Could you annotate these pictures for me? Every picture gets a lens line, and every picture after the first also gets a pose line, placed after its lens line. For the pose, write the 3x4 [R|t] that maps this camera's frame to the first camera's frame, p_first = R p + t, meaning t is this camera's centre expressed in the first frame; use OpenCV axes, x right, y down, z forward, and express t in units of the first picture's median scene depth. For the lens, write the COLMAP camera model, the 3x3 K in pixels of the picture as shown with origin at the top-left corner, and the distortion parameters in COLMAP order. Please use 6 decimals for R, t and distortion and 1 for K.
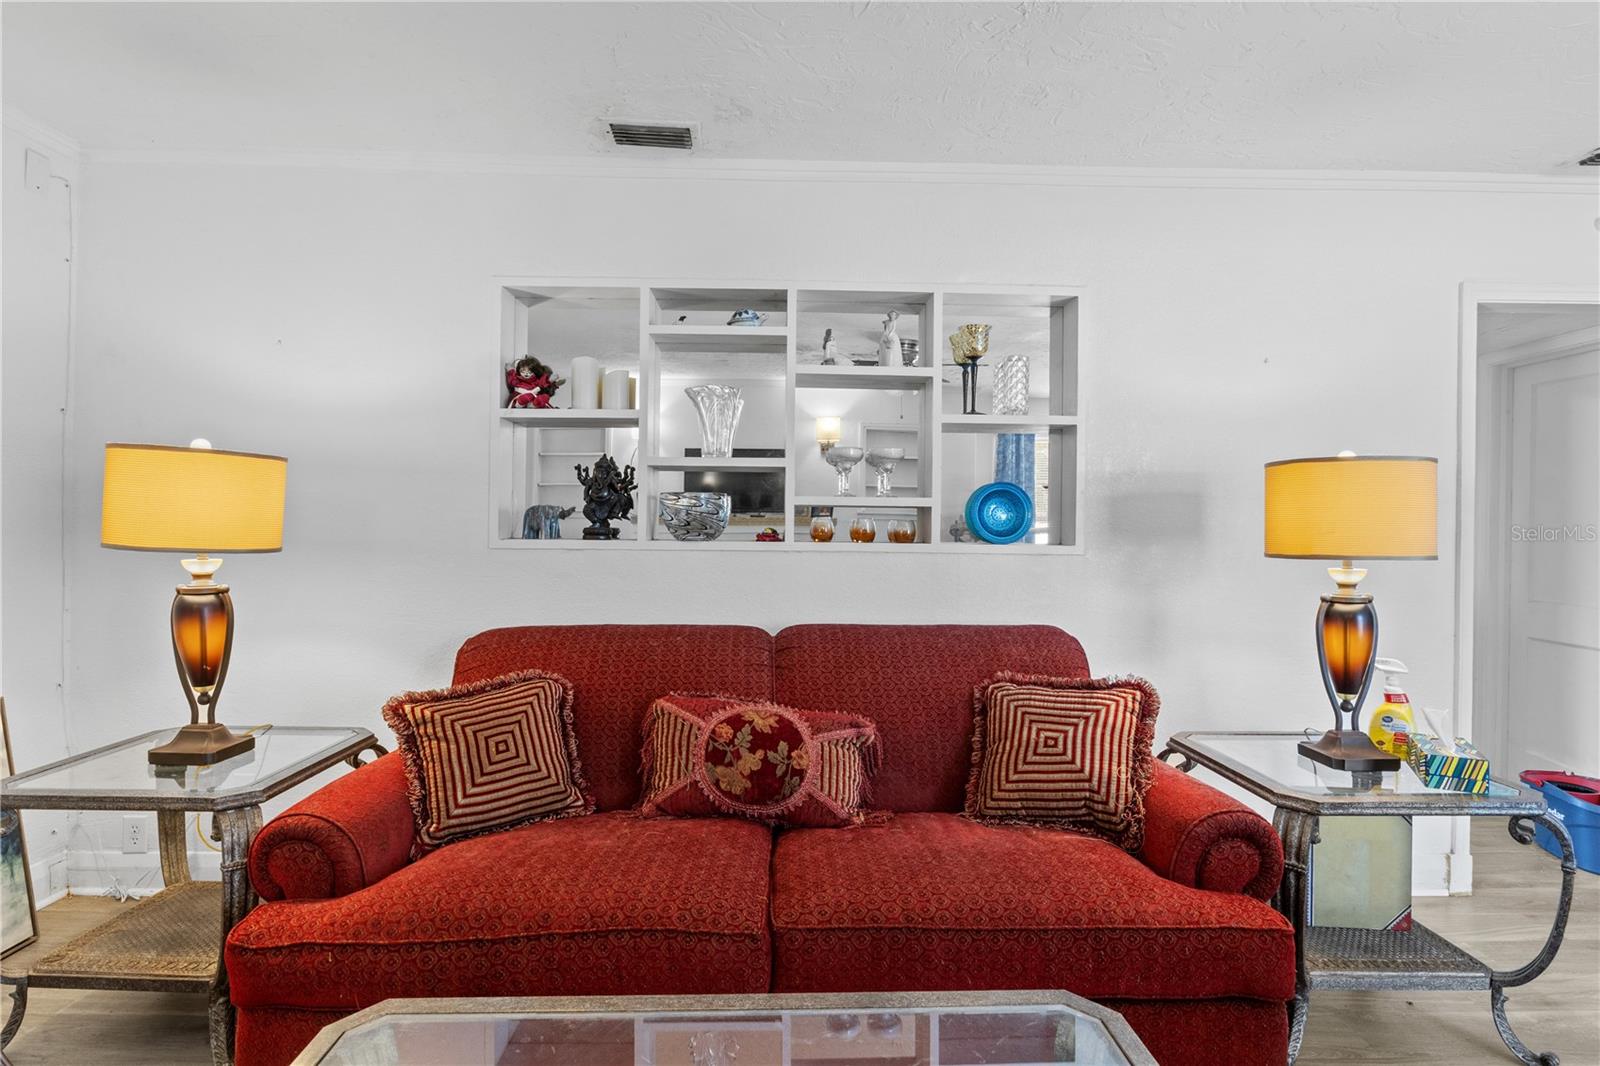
lens RADIAL K [[812.0, 0, 792.3], [0, 812.0, 526.9], [0, 0, 1]] dist [-0.009165, -0.000168]
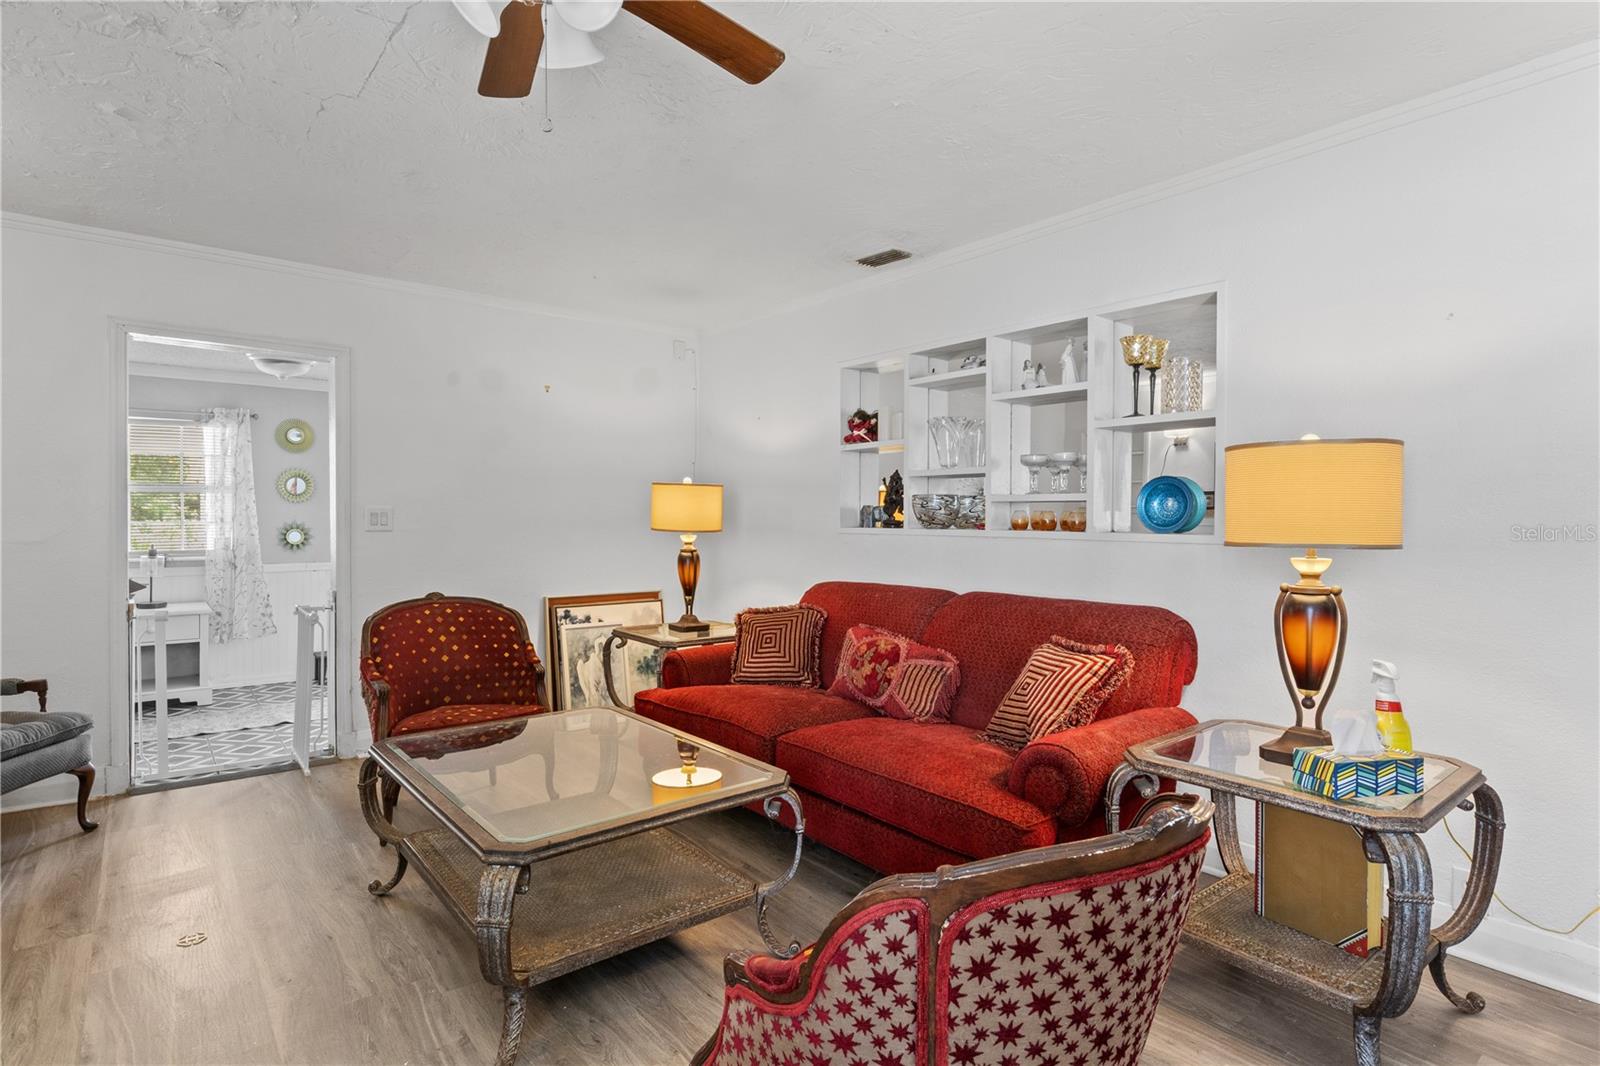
lens RADIAL K [[812.0, 0, 791.4], [0, 812.0, 526.9], [0, 0, 1]] dist [-0.009165, -0.000168]
pose [[0.610363, 0.002753, -0.792117, 1.065535], [0.000014, 0.999994, 0.003486, 0.011403], [0.792122, -0.002139, 0.610359, -0.062571]]
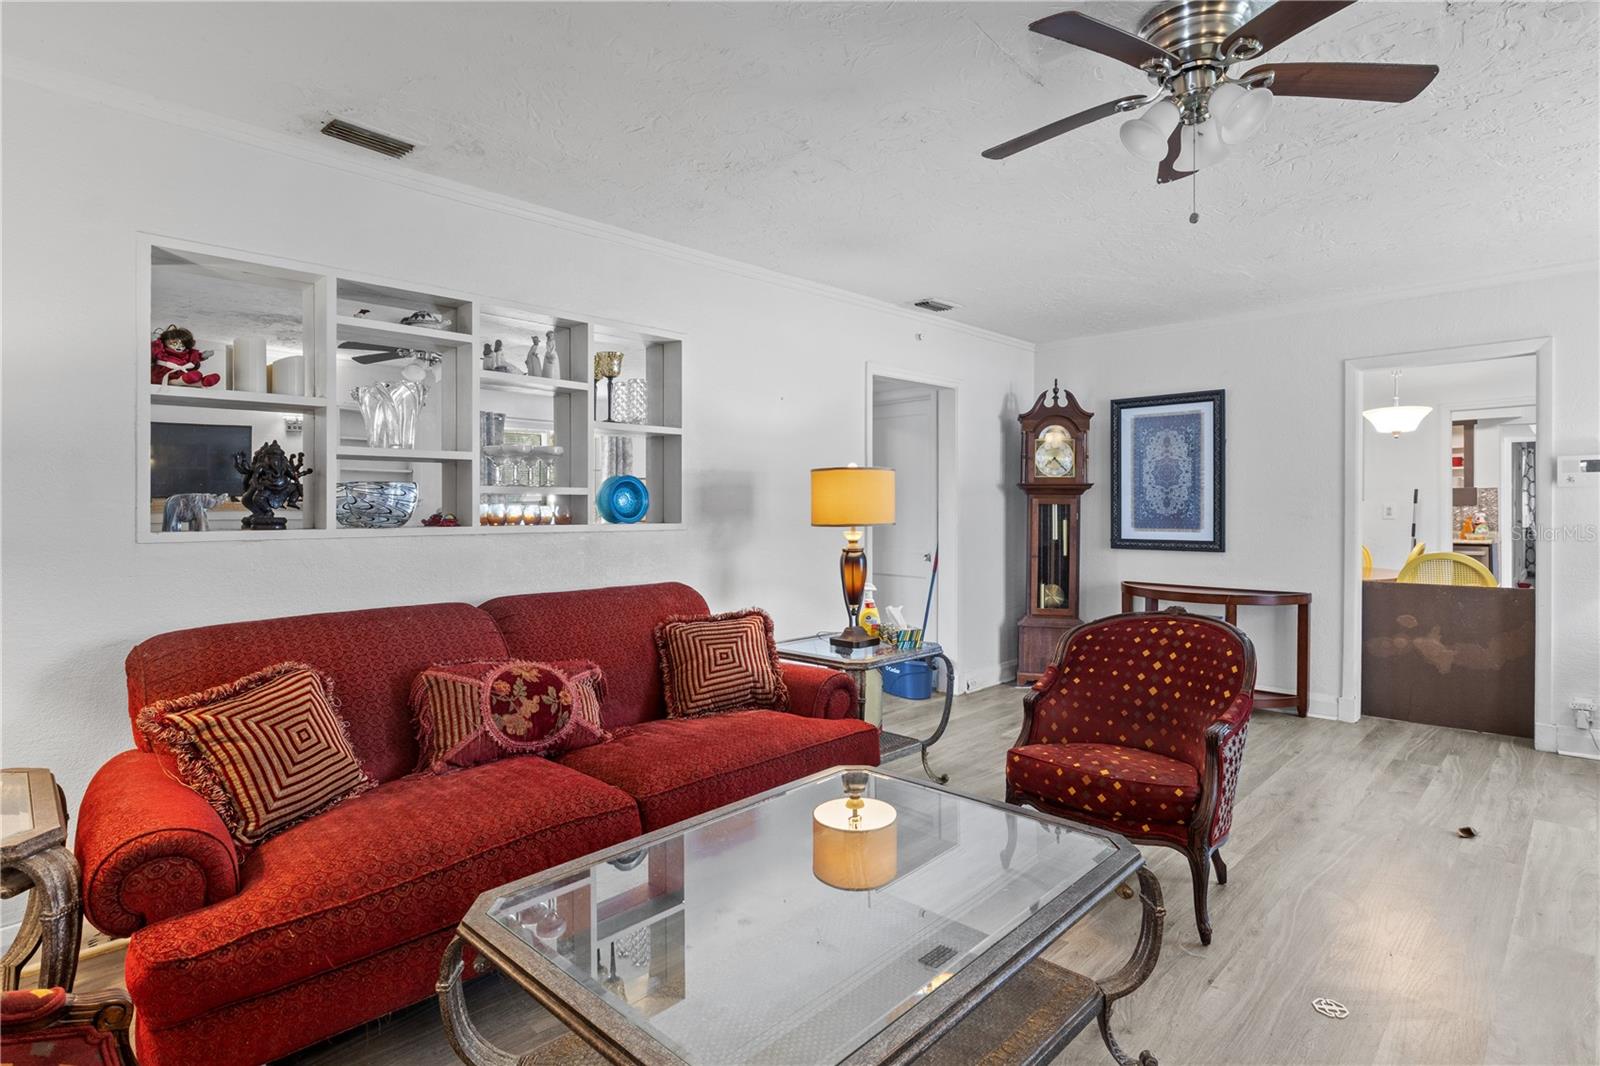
lens RADIAL K [[812.0, 0, 794.5], [0, 812.0, 510.9], [0, 0, 1]] dist [-0.009165, -0.000168]
pose [[0.717461, -0.015331, 0.696430, -0.594963], [0.012088, 0.999881, 0.009558, -0.010371], [-0.696493, 0.001561, 0.717561, -0.145122]]
